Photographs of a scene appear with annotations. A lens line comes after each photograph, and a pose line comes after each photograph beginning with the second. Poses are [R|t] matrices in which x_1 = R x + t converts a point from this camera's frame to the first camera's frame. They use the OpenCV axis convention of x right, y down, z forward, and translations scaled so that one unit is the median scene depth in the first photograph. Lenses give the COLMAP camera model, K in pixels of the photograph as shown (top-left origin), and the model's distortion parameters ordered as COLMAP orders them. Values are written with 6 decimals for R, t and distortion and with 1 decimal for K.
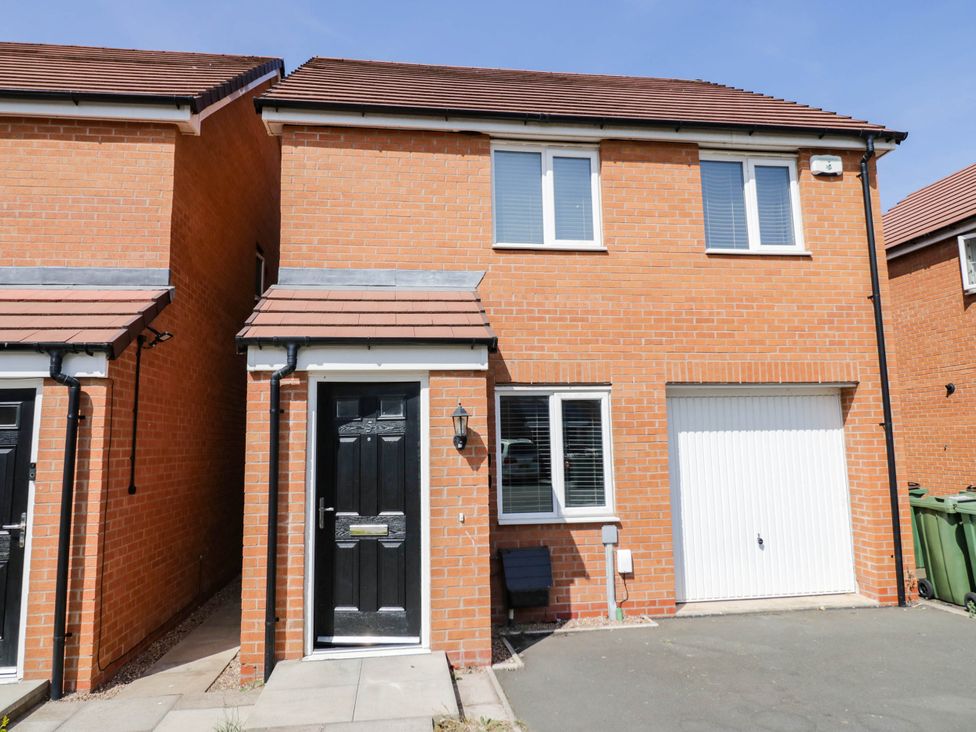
lens RADIAL K [[637.1, 0, 485.5], [0, 637.1, 360.8], [0, 0, 1]] dist [0.007423, -0.008680]
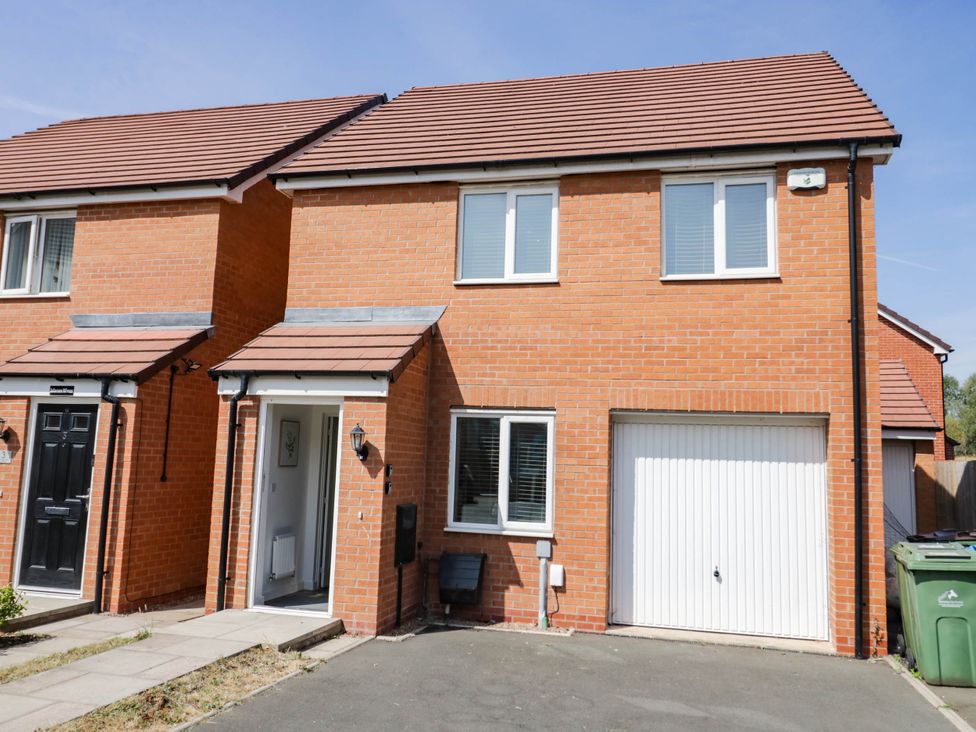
lens RADIAL K [[758.9, 0, 491.2], [0, 758.9, 365.9], [0, 0, 1]] dist [0.005419, 0.015681]
pose [[0.931713, 0.004902, -0.363163, 0.571069], [-0.004143, 0.999987, 0.002870, -0.039649], [0.363172, -0.001169, 0.931721, -0.223067]]
